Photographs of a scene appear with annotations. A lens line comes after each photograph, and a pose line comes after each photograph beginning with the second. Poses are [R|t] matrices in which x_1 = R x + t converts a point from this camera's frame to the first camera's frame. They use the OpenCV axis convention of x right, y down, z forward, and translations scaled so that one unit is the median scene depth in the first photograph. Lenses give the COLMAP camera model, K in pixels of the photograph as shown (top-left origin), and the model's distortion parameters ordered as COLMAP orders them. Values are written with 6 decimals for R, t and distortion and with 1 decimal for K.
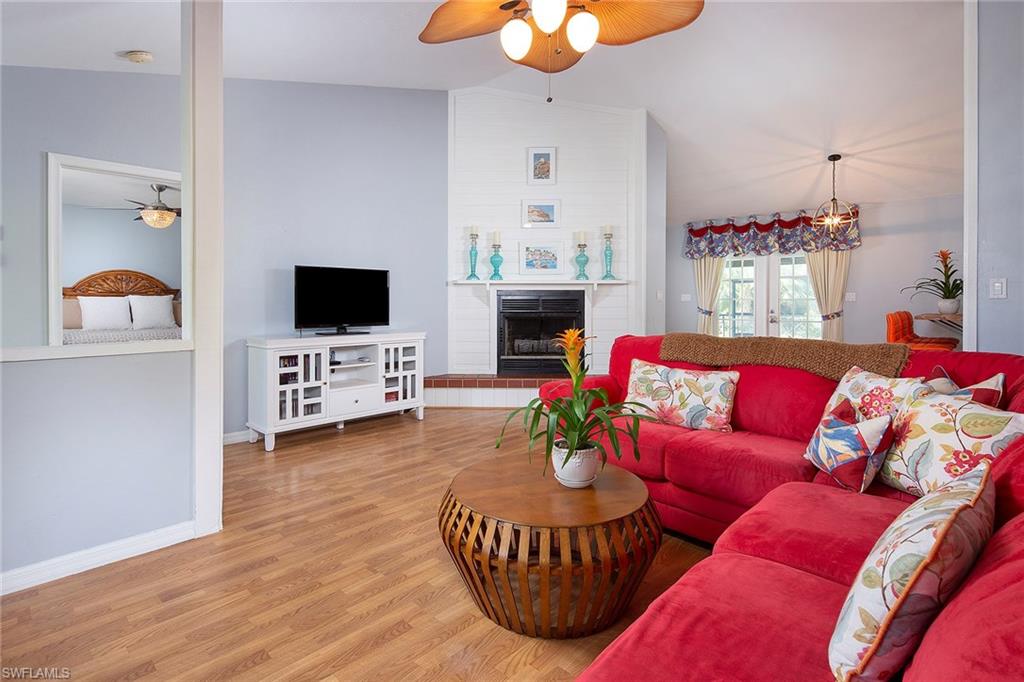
lens RADIAL K [[499.3, 0, 509.8], [0, 499.3, 301.2], [0, 0, 1]] dist [-0.001258, -0.001072]
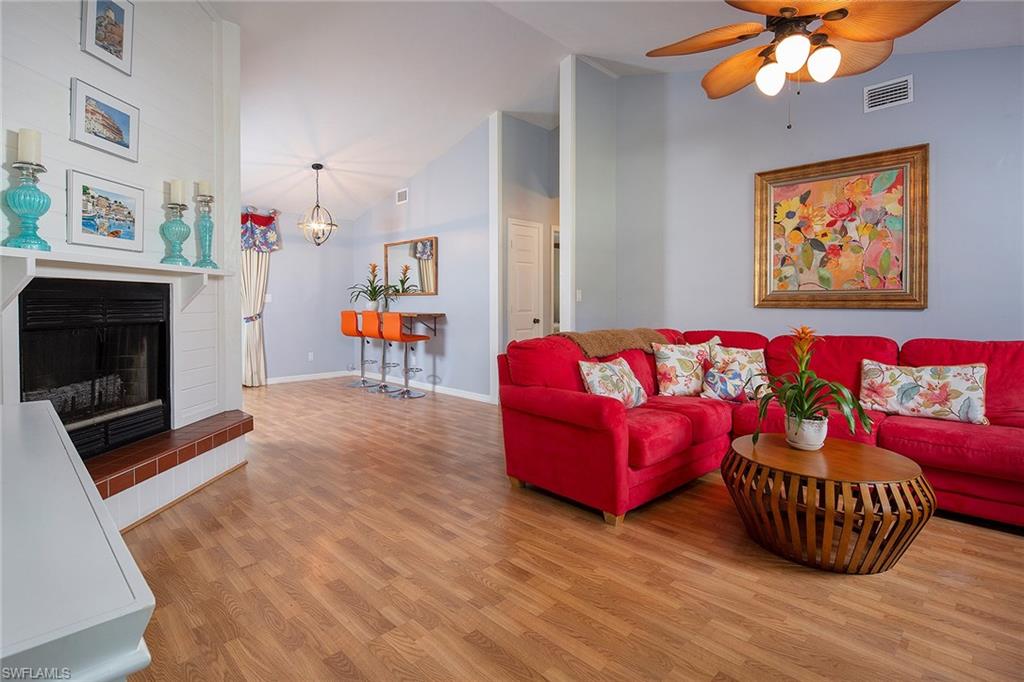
lens RADIAL K [[499.3, 0, 495.6], [0, 499.3, 301.5], [0, 0, 1]] dist [-0.001258, -0.001072]
pose [[0.041912, 0.000589, 0.999121, -0.314919], [0.003940, 0.999992, -0.000755, 0.000183], [-0.999114, 0.003969, 0.041909, 0.467701]]
